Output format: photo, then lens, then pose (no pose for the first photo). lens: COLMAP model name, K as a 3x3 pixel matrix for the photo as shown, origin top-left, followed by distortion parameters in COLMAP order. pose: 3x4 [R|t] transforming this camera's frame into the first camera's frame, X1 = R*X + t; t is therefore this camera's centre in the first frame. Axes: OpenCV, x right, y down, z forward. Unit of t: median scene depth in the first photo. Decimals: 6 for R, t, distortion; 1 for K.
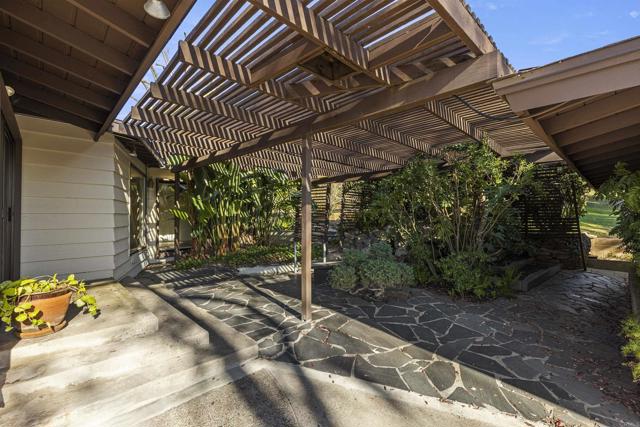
lens RADIAL K [[286.7, 0, 320.1], [0, 286.7, 212.7], [0, 0, 1]] dist [0.004048, 0.000605]
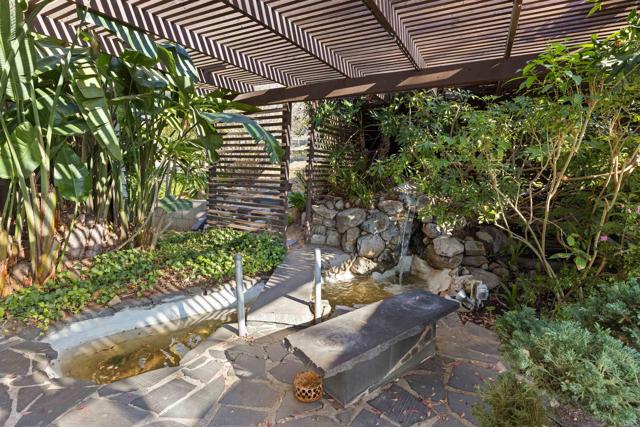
lens RADIAL K [[311.3, 0, 320.2], [0, 311.3, 213.2], [0, 0, 1]] dist [0.002002, 0.000659]
pose [[0.947717, -0.046978, 0.315635, -0.088272], [0.001067, 0.989565, 0.144080, 0.002569], [-0.319110, -0.136210, 0.937878, 0.494875]]
